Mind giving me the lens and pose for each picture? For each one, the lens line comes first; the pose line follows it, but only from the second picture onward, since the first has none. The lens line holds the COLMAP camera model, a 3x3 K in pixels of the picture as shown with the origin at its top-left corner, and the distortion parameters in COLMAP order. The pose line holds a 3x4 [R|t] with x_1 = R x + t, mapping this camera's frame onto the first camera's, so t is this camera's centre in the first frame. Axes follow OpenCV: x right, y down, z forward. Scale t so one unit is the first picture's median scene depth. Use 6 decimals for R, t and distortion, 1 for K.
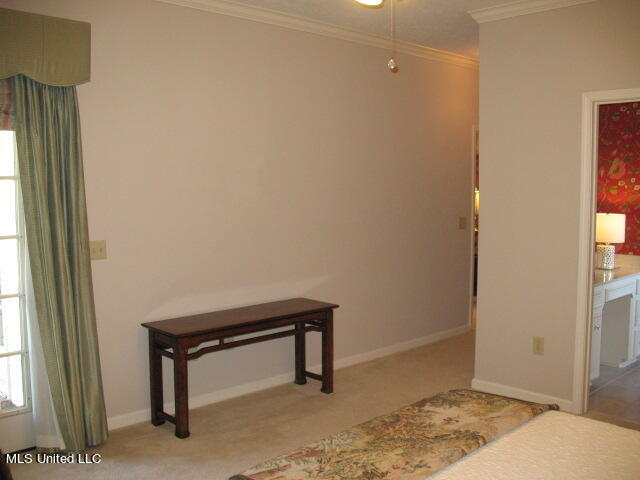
lens RADIAL K [[662.7, 0, 315.0], [0, 662.7, 235.8], [0, 0, 1]] dist [-0.187317, 0.222111]
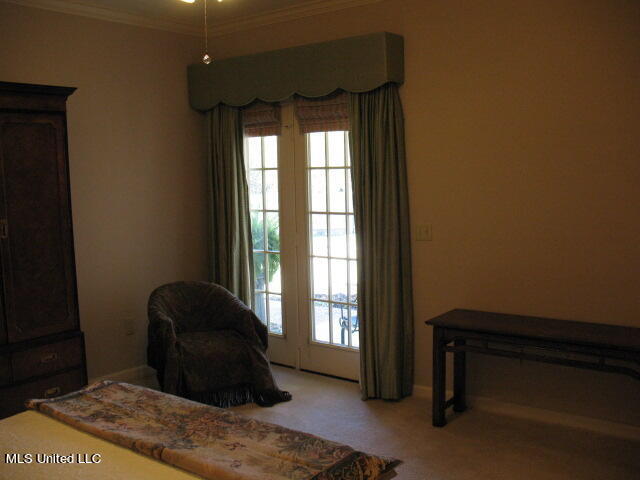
lens RADIAL K [[662.7, 0, 315.0], [0, 662.7, 235.8], [0, 0, 1]] dist [-0.187317, 0.222111]
pose [[0.129051, 0.094019, -0.987171, 1.032589], [-0.051090, 0.994804, 0.088067, -0.083224], [0.990321, 0.039069, 0.133184, 0.940434]]
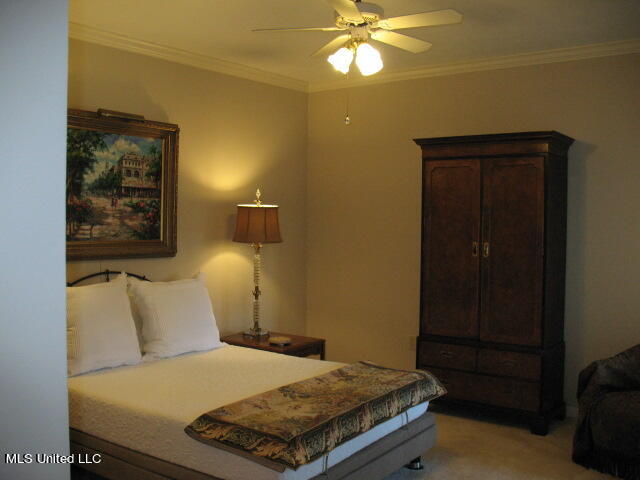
lens RADIAL K [[662.7, 0, 315.0], [0, 662.7, 235.8], [0, 0, 1]] dist [-0.187317, 0.222111]
pose [[-0.987894, -0.003908, -0.155082, 0.348793], [-0.020903, 0.993919, 0.108110, -0.159113], [0.153716, 0.110042, -0.981968, 2.083105]]
